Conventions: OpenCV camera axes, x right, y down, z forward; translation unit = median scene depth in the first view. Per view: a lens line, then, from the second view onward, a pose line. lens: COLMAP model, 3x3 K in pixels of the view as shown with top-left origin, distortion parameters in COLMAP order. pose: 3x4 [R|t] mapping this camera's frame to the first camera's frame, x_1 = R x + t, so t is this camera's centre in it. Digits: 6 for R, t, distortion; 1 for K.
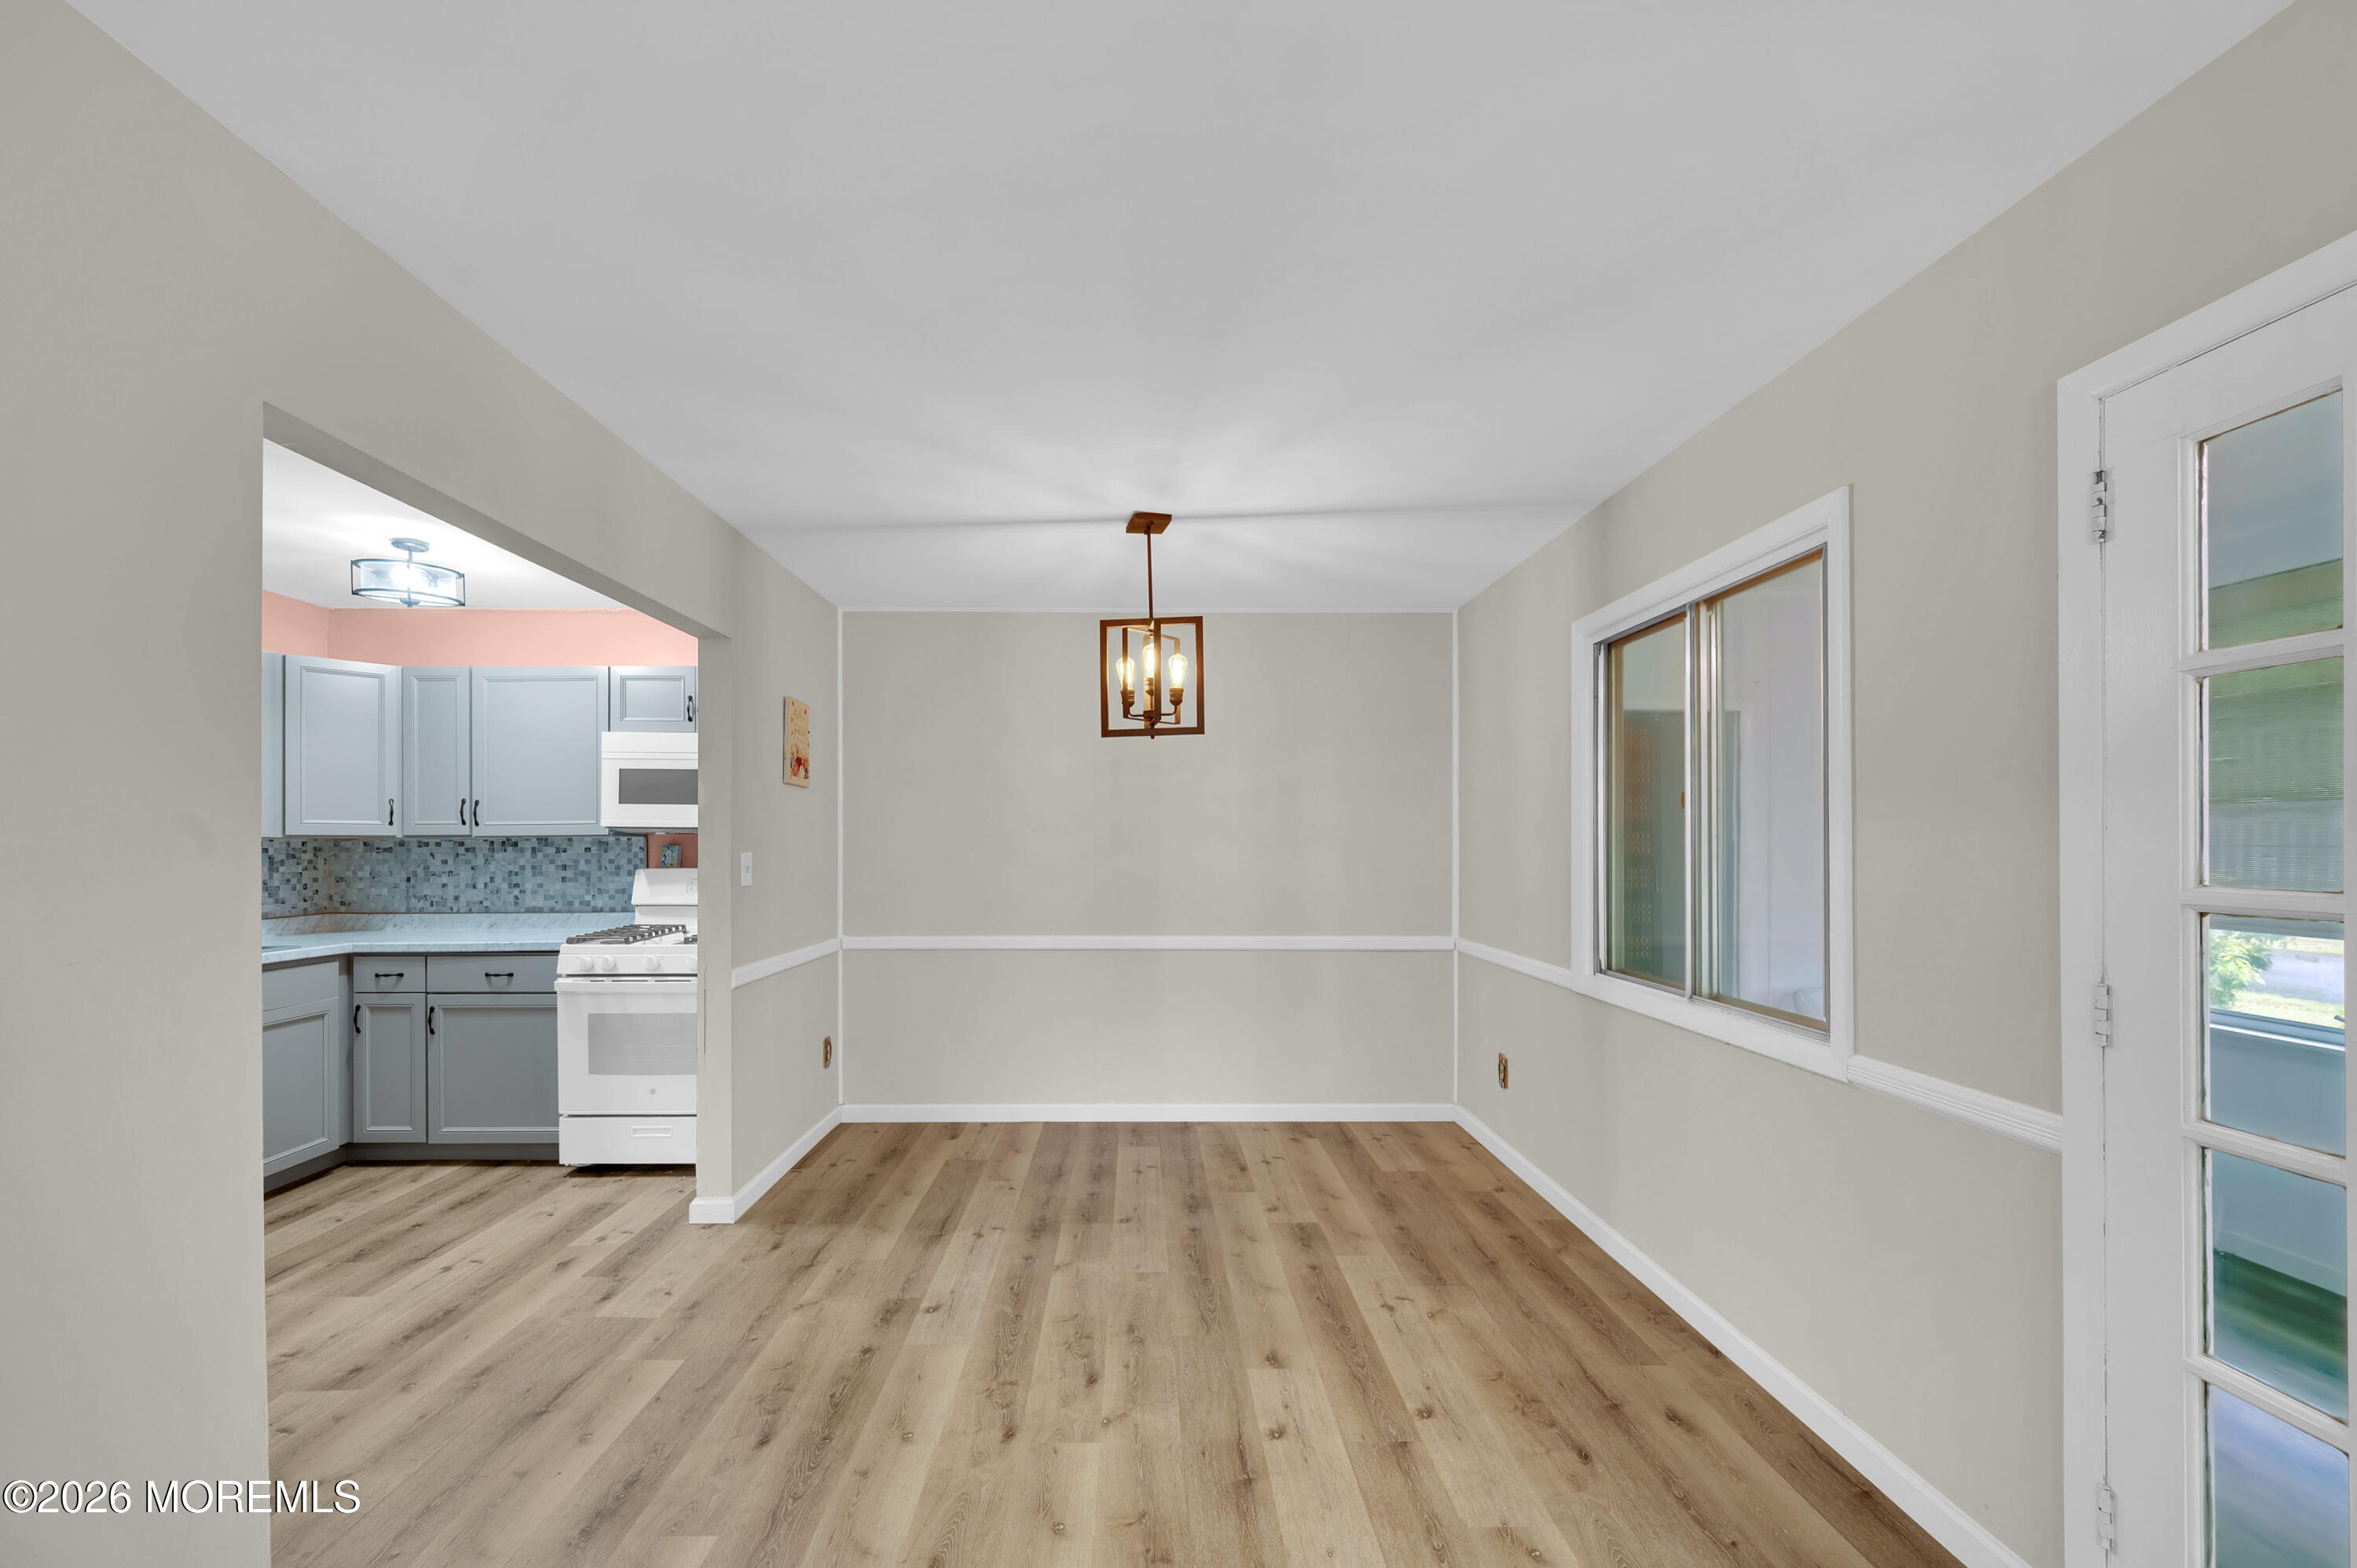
lens RADIAL K [[962.5, 0, 1133.1], [0, 962.5, 831.5], [0, 0, 1]] dist [-0.008448, 0.002786]
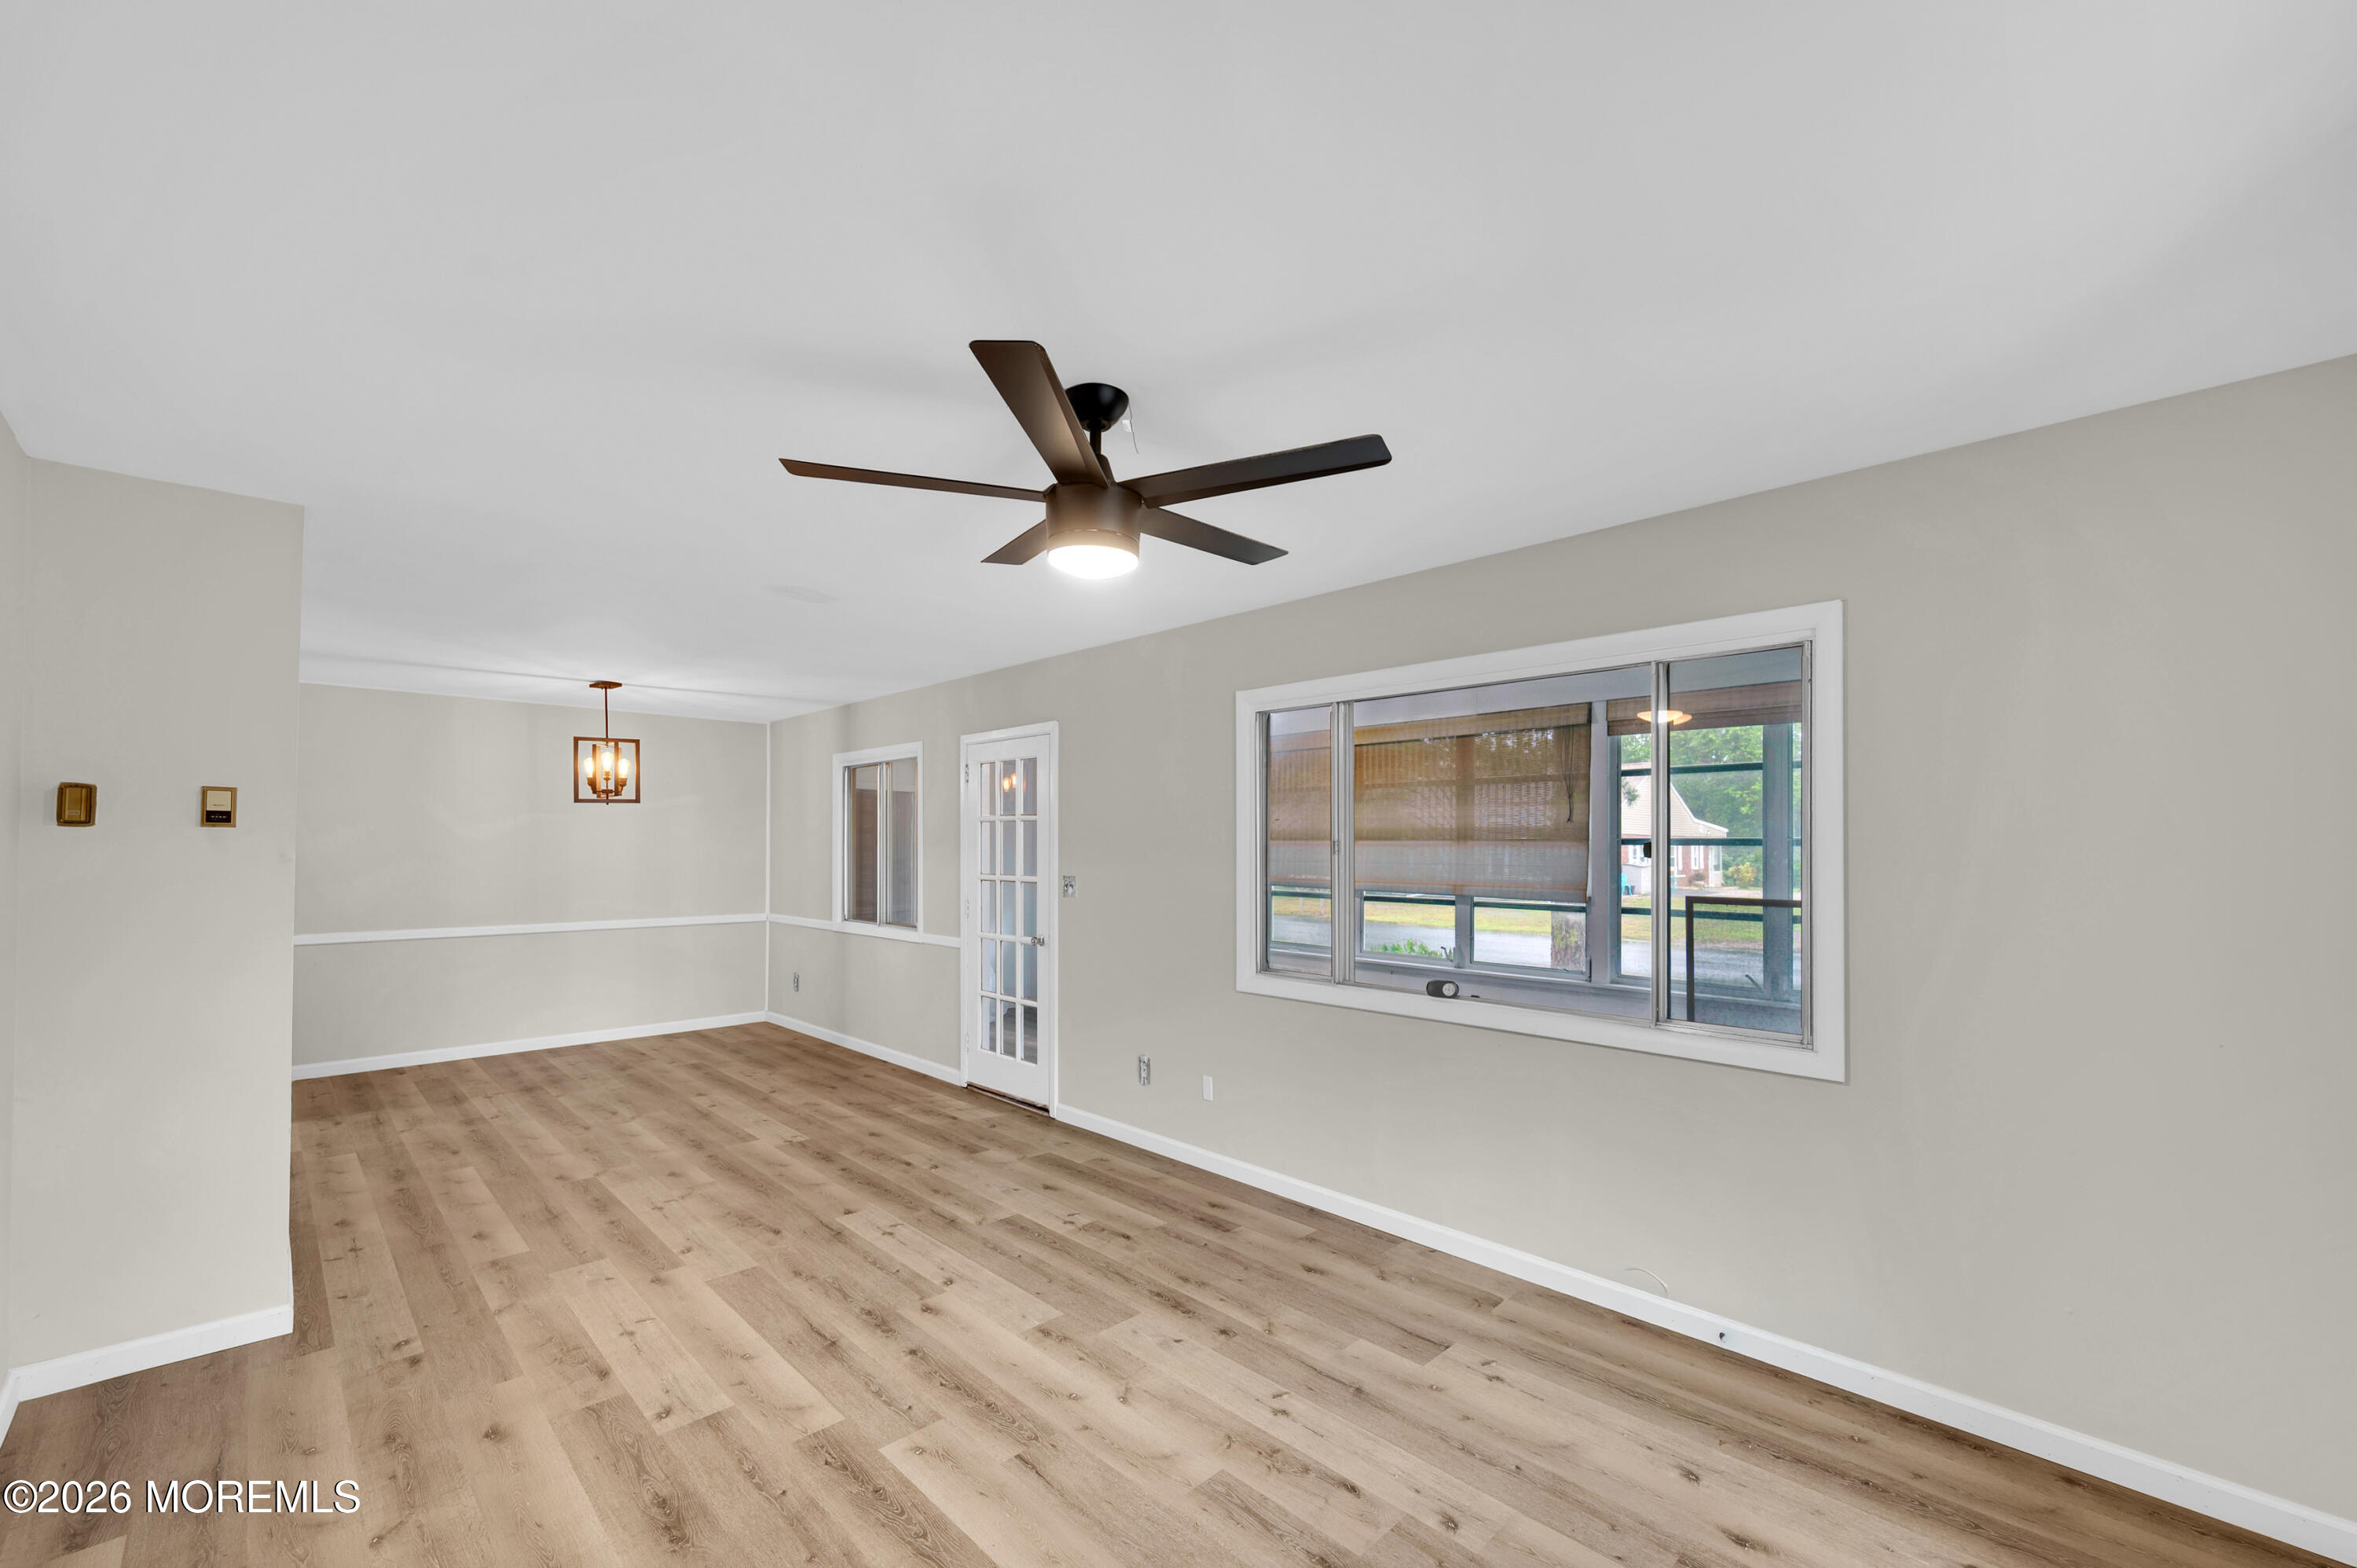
lens RADIAL K [[962.5, 0, 1175.7], [0, 962.5, 827.1], [0, 0, 1]] dist [-0.008448, 0.002786]
pose [[0.720971, 0.012569, 0.692851, -0.392759], [-0.004754, 0.999902, -0.013192, -0.030361], [-0.692949, 0.006217, 0.720960, -0.885583]]
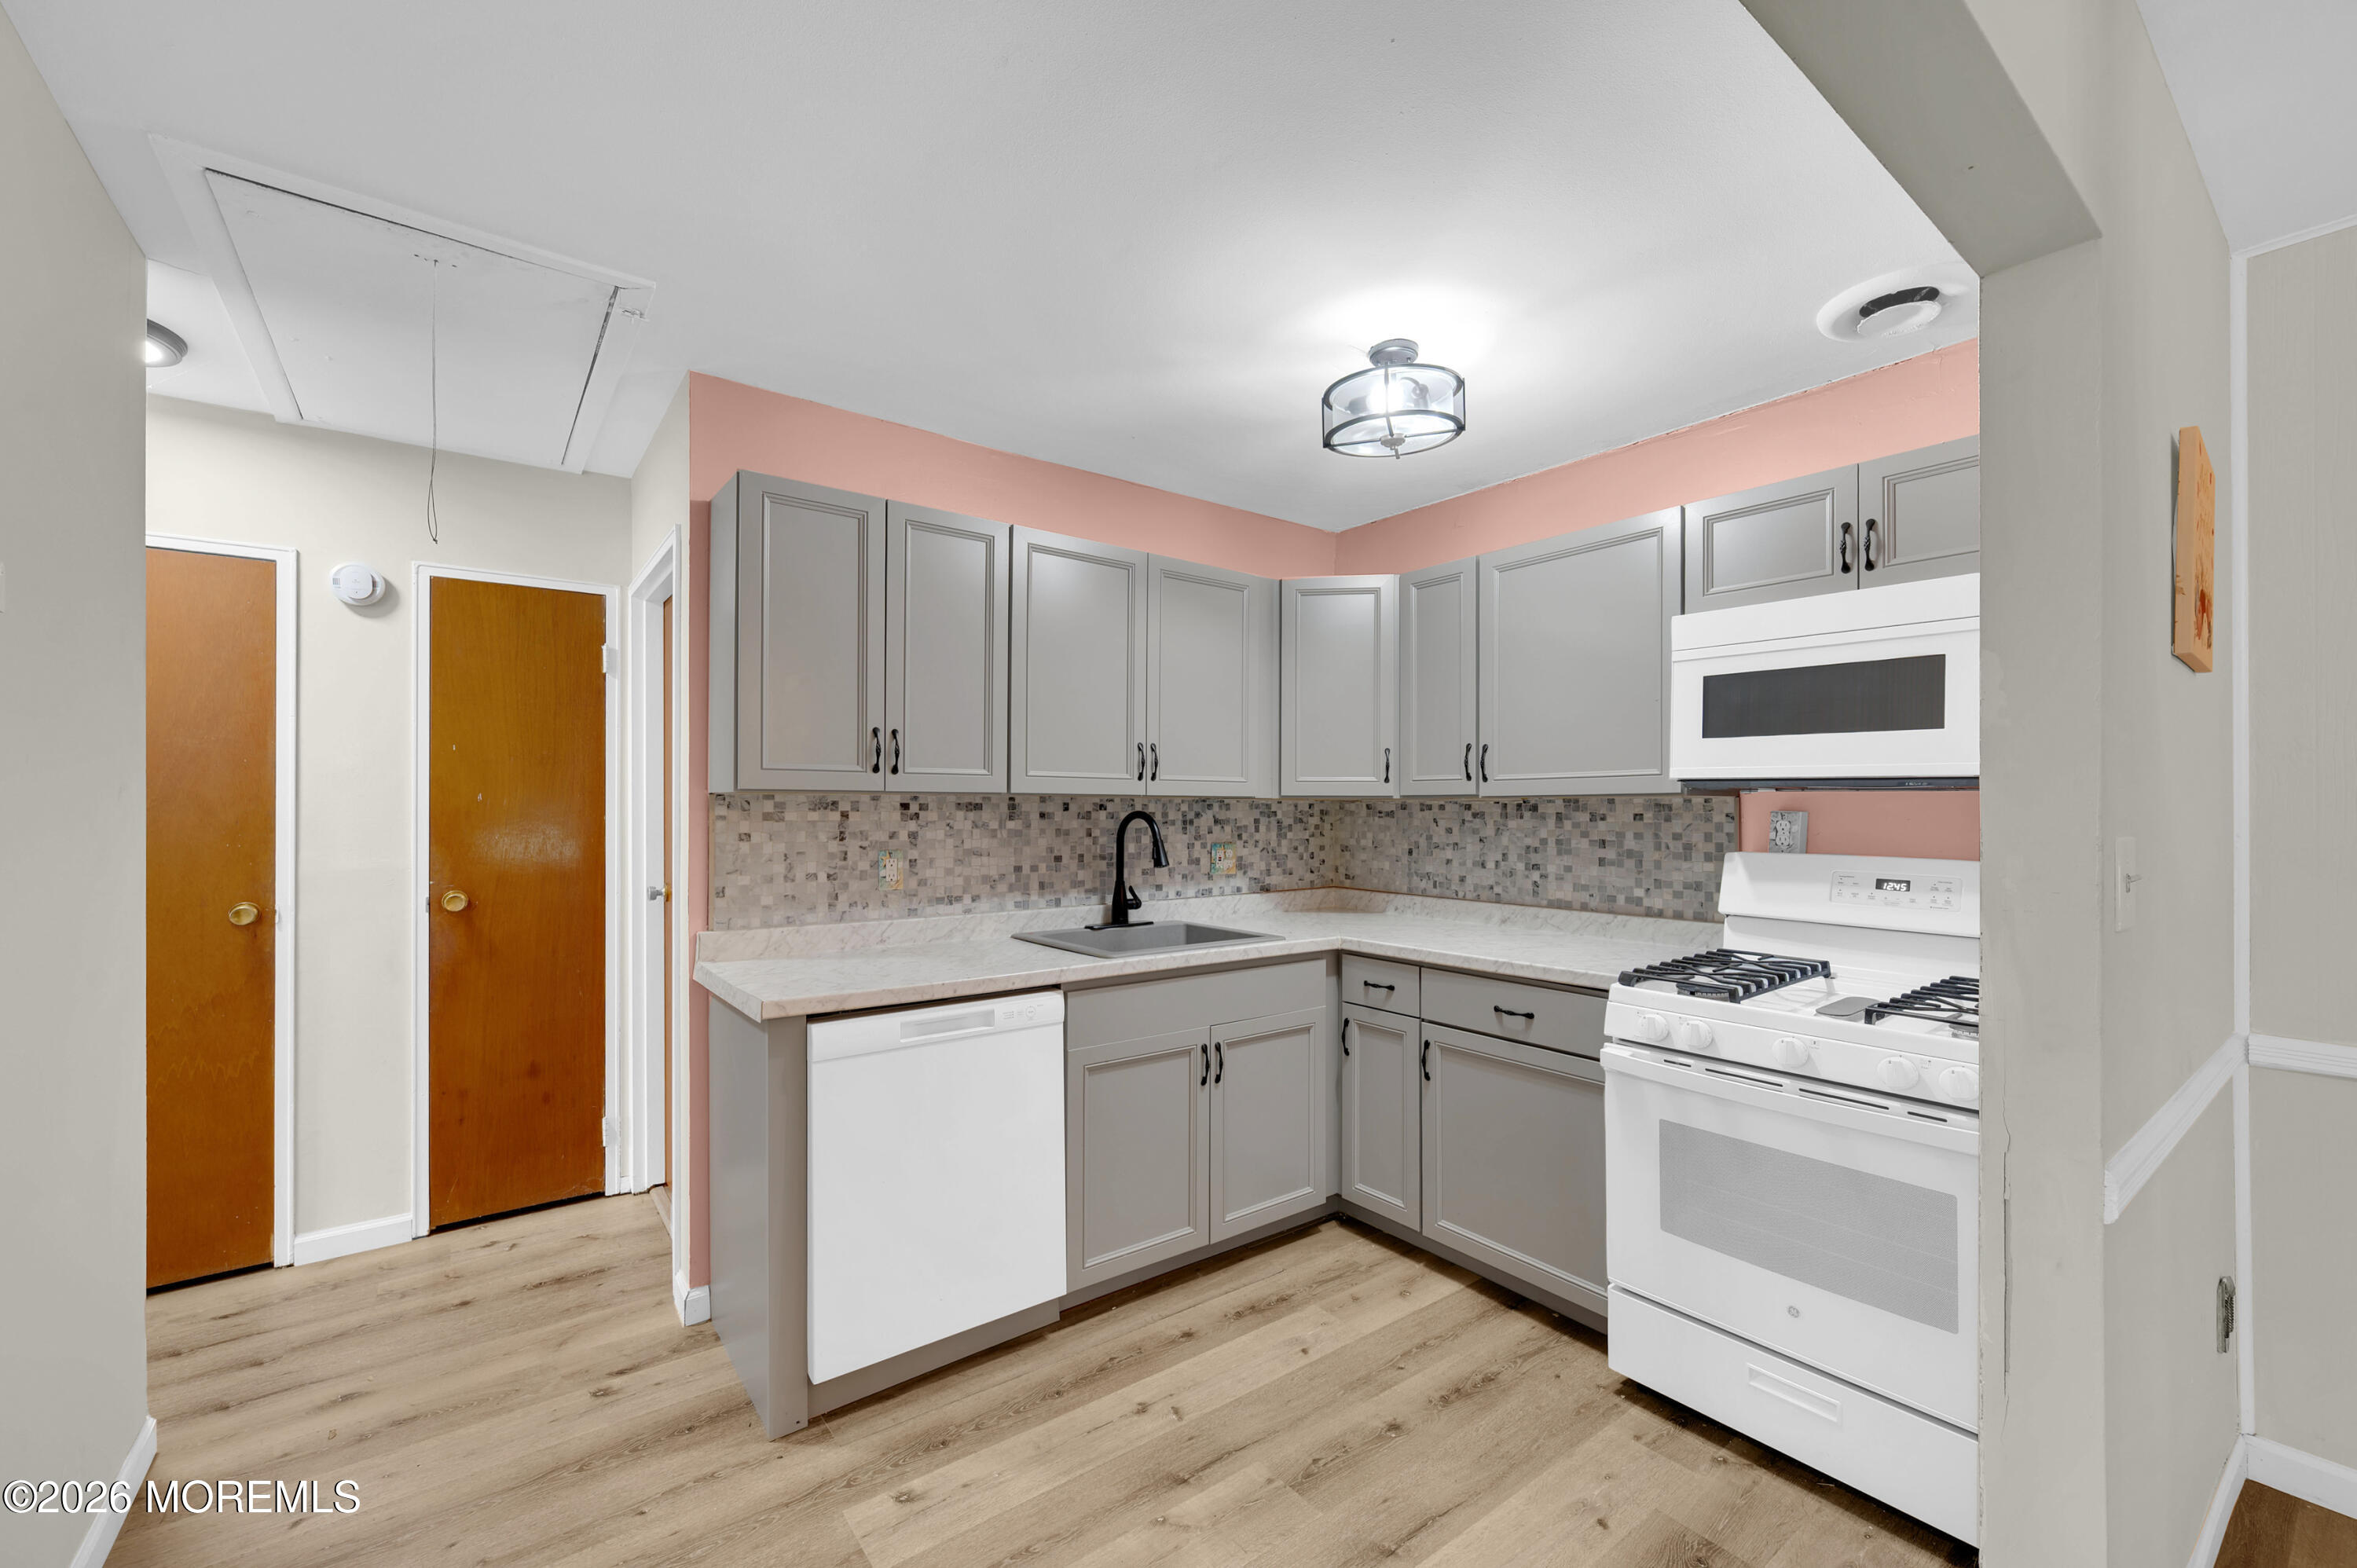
lens RADIAL K [[935.7, 0, 1188.2], [0, 935.7, 812.8], [0, 0, 1]] dist [-0.001761, 0.000754]
pose [[0.610052, 0.010022, -0.792298, -0.312726], [0.003721, 0.999873, 0.015513, 0.006836], [0.792353, -0.012412, 0.609937, 0.467448]]
